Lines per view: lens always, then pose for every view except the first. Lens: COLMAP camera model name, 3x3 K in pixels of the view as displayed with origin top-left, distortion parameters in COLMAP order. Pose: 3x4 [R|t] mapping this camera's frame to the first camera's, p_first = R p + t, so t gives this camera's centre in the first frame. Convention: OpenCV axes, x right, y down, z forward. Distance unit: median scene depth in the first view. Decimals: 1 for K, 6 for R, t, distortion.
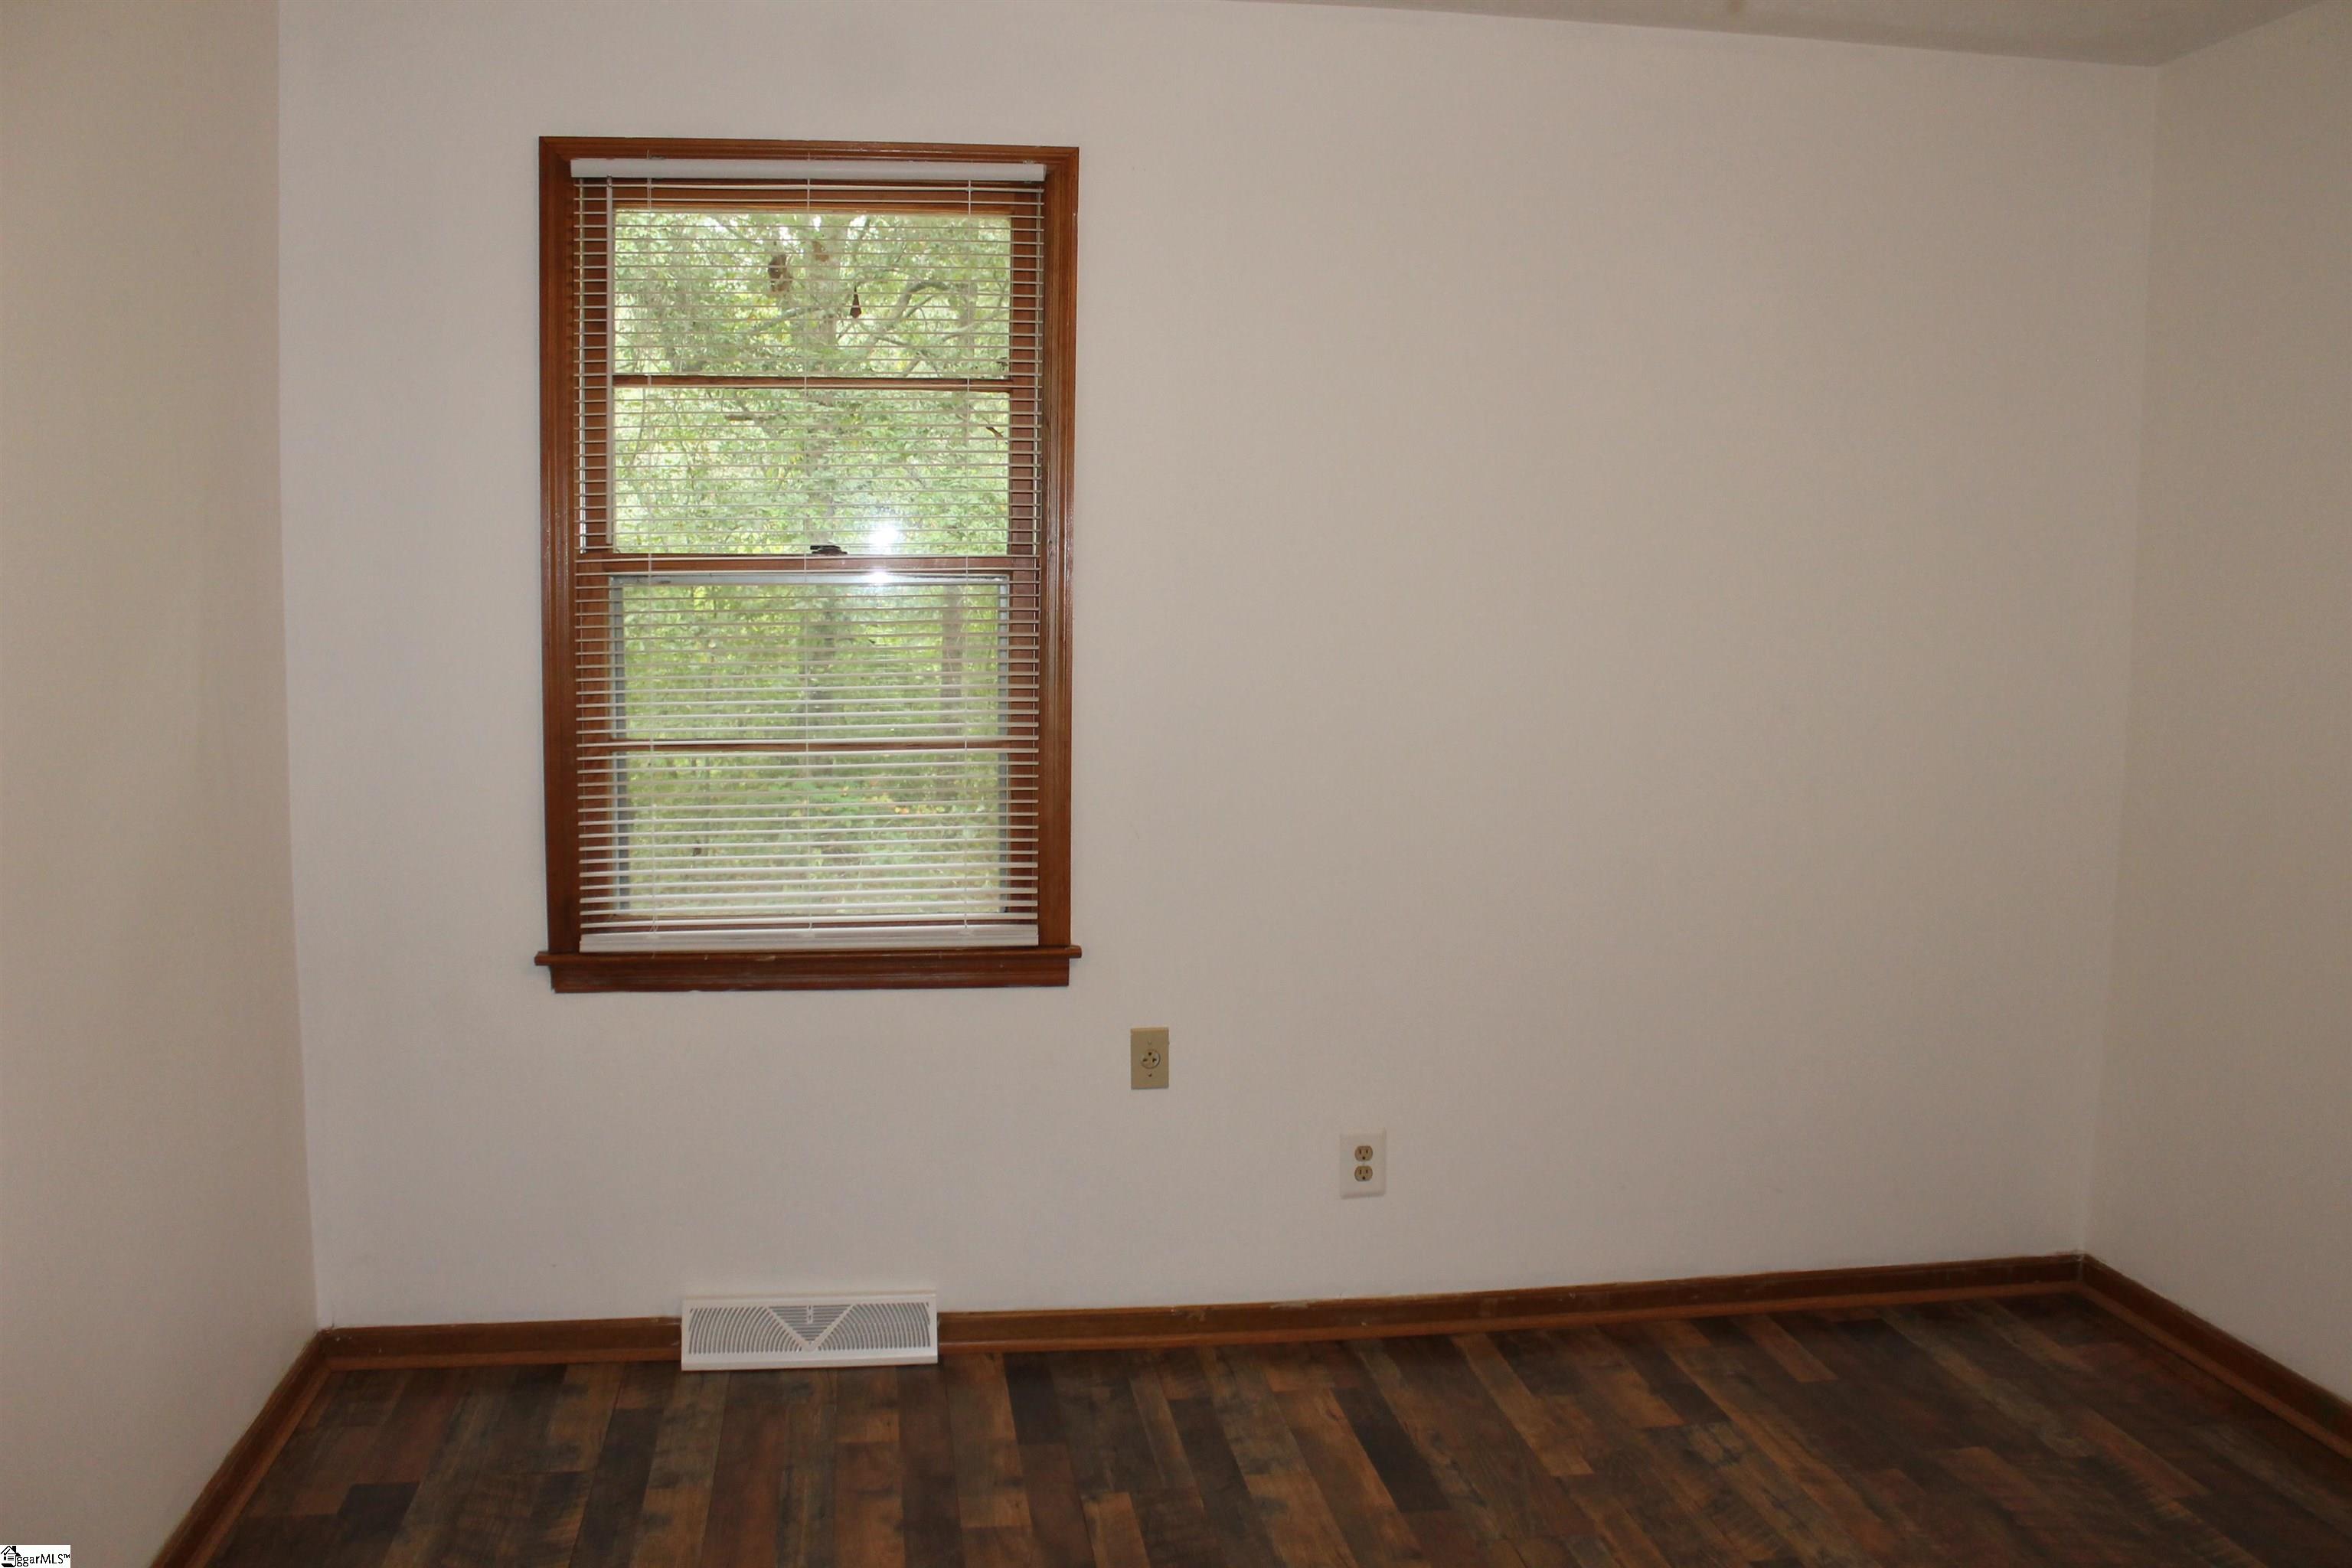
lens RADIAL K [[2037.7, 0, 1159.5], [0, 2037.7, 776.0], [0, 0, 1]] dist [-0.118181, 0.074313]
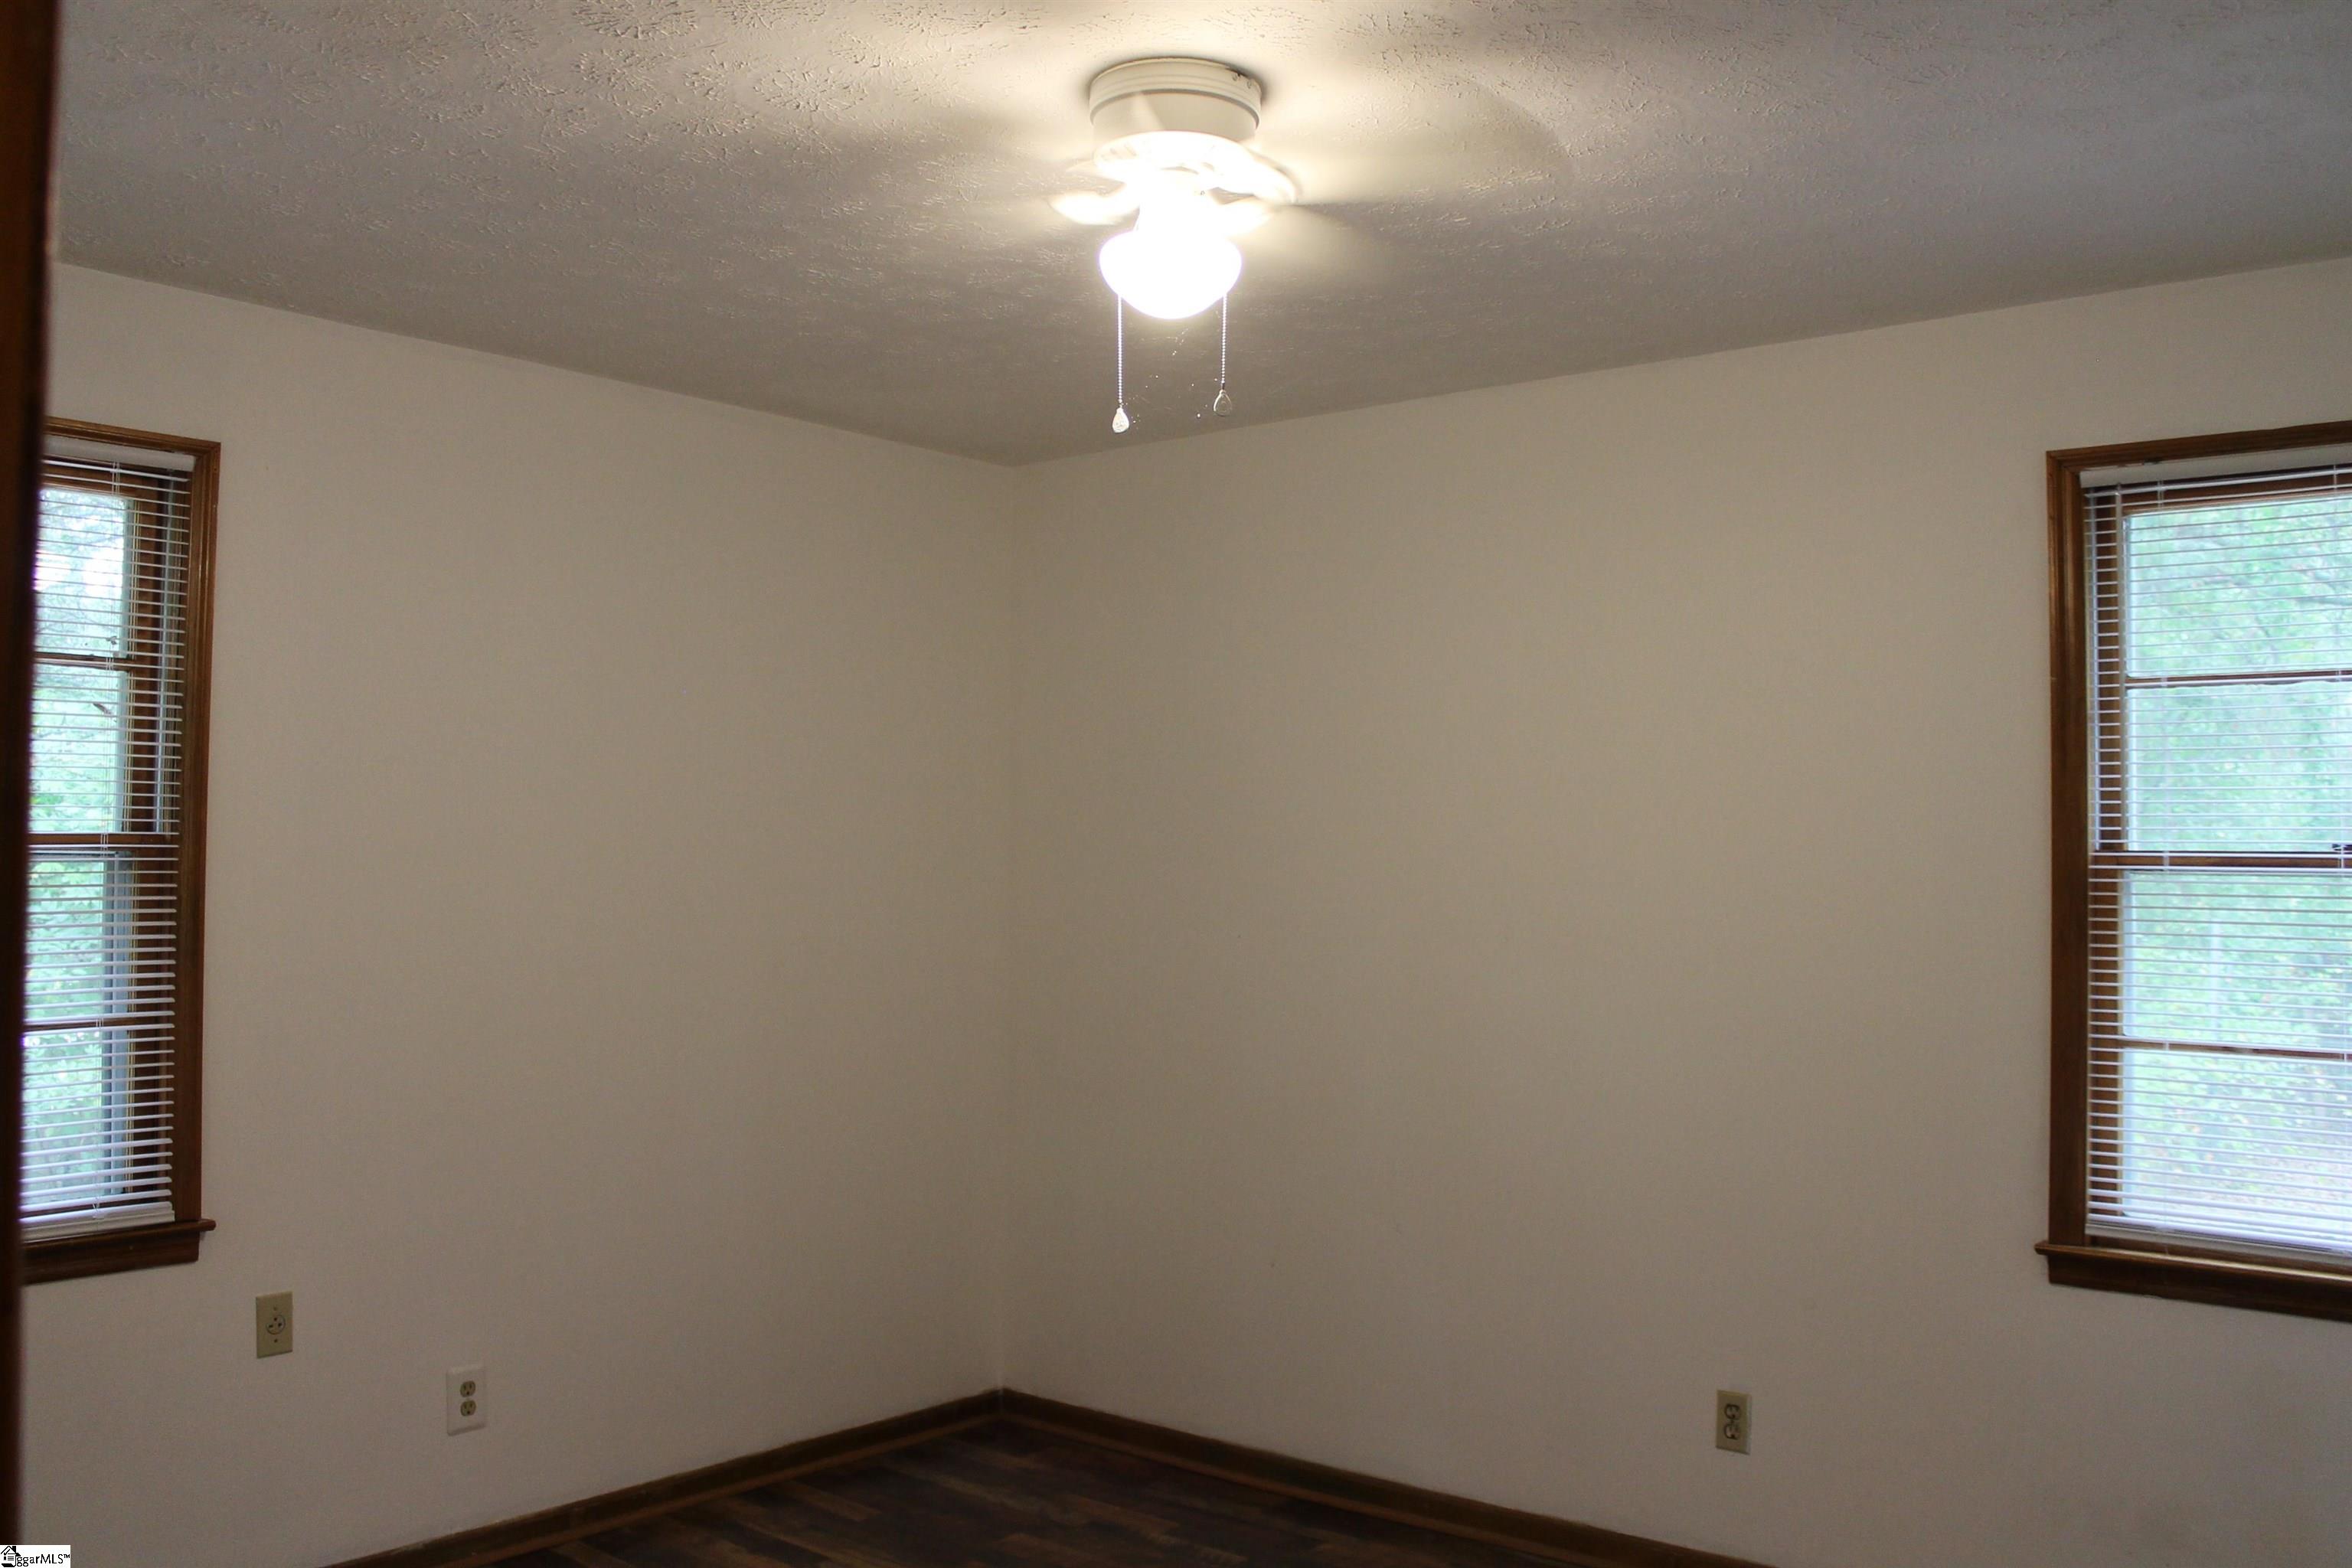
lens RADIAL K [[2037.7, 0, 1177.6], [0, 2037.7, 776.7], [0, 0, 1]] dist [-0.118181, 0.074313]
pose [[0.743187, 0.023758, 0.668662, -0.342961], [0.065916, 0.991908, -0.108505, 0.004382], [-0.665829, 0.124715, 0.735607, -0.064863]]
